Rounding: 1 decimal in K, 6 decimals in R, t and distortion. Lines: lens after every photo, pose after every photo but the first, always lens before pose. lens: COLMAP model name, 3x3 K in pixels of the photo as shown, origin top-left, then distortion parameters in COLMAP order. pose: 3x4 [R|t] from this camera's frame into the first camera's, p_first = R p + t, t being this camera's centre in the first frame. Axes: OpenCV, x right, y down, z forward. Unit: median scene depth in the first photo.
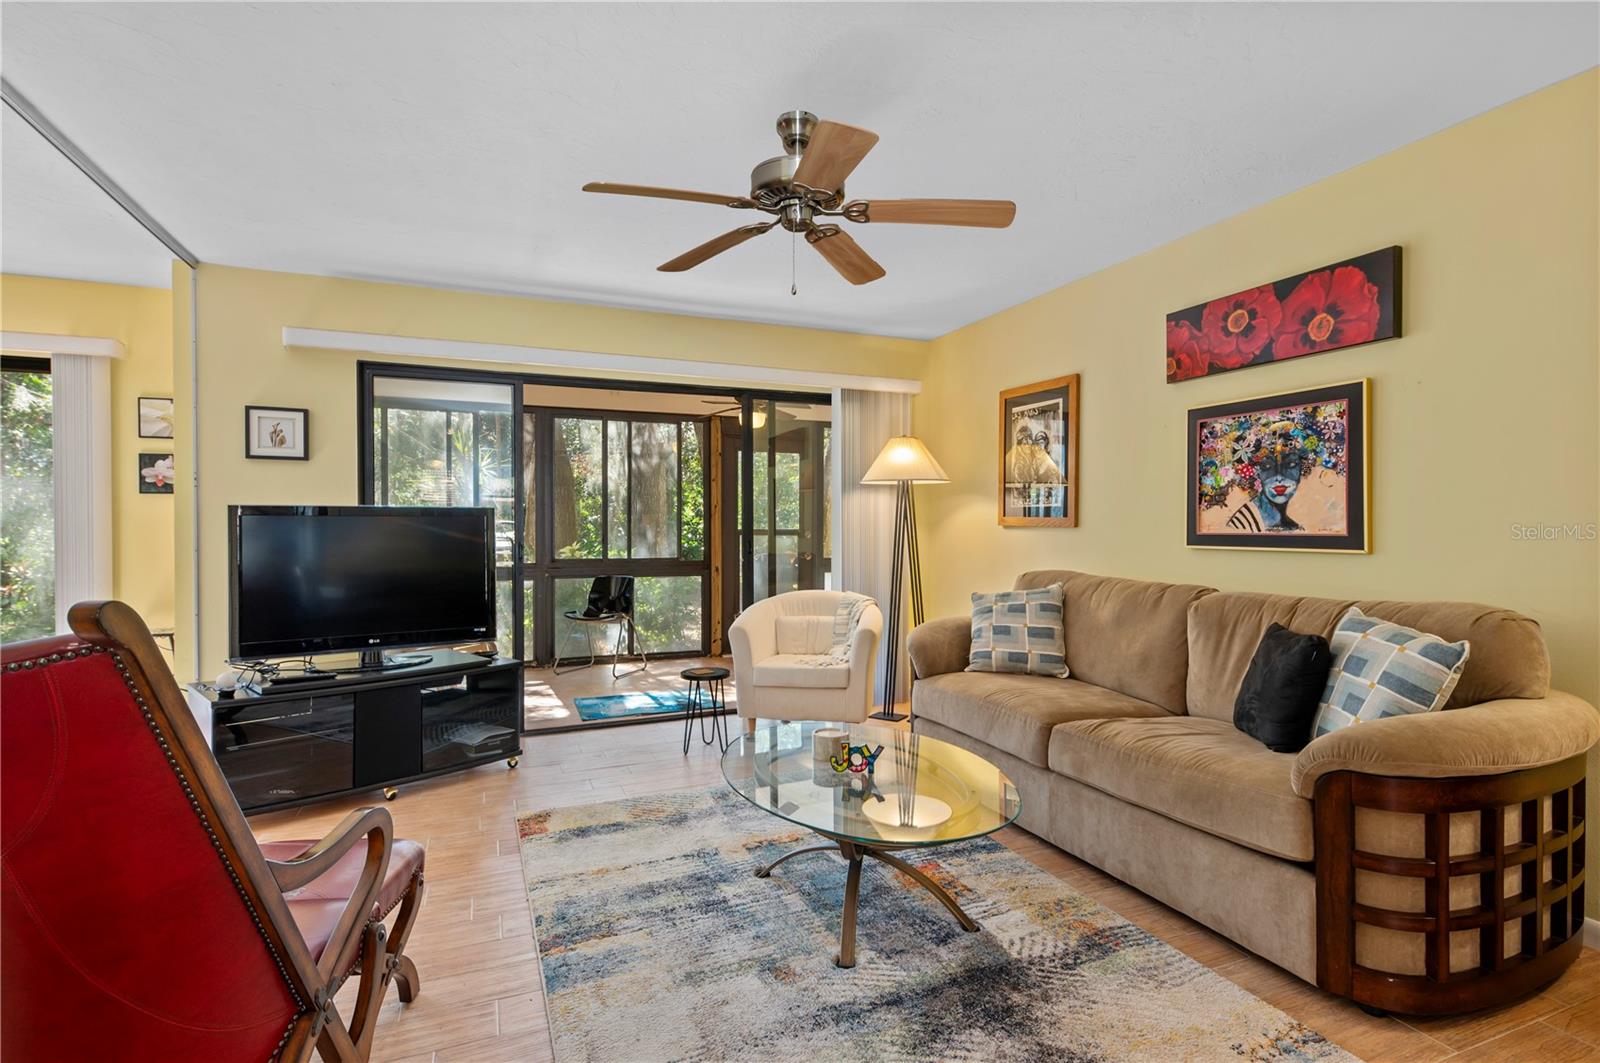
lens RADIAL K [[767.5, 0, 800.0], [0, 767.5, 531.5], [0, 0, 1]] dist [0.000837, 0.000178]
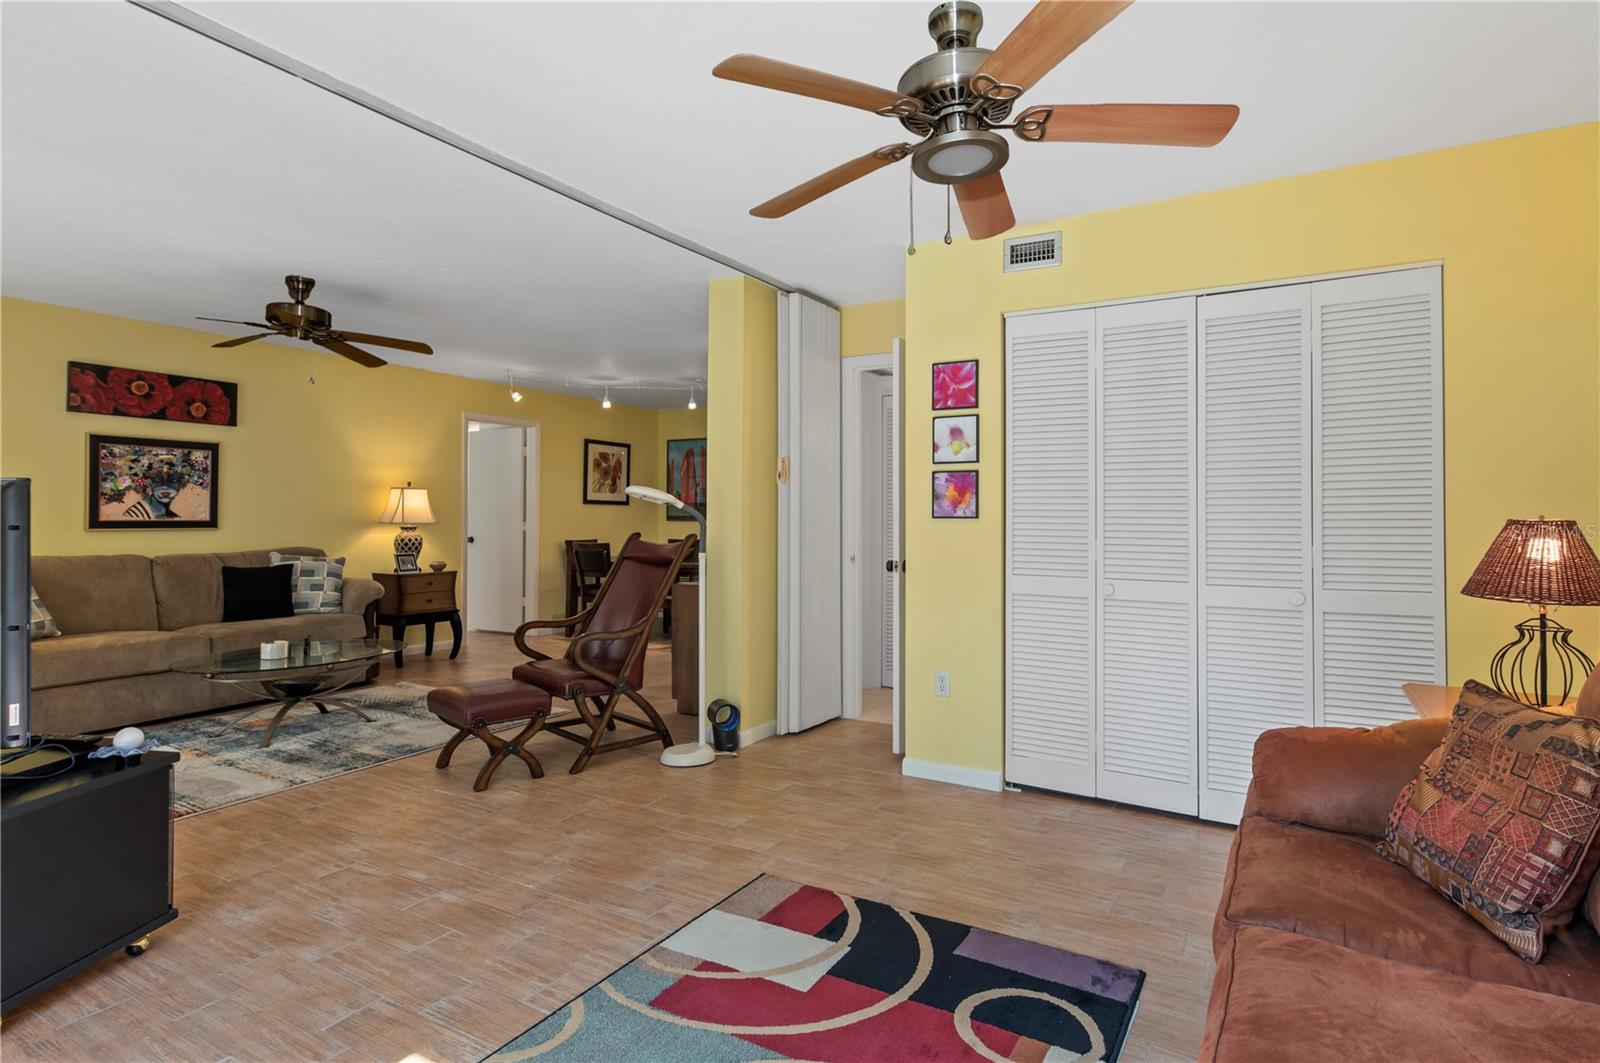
lens RADIAL K [[808.7, 0, 800.0], [0, 808.7, 531.5], [0, 0, 1]] dist [0.000117, -0.000626]
pose [[-0.592022, -0.008594, 0.805876, -1.636517], [0.007586, 0.999839, 0.016235, 0.009550], [-0.805886, 0.015725, -0.591861, 0.905796]]
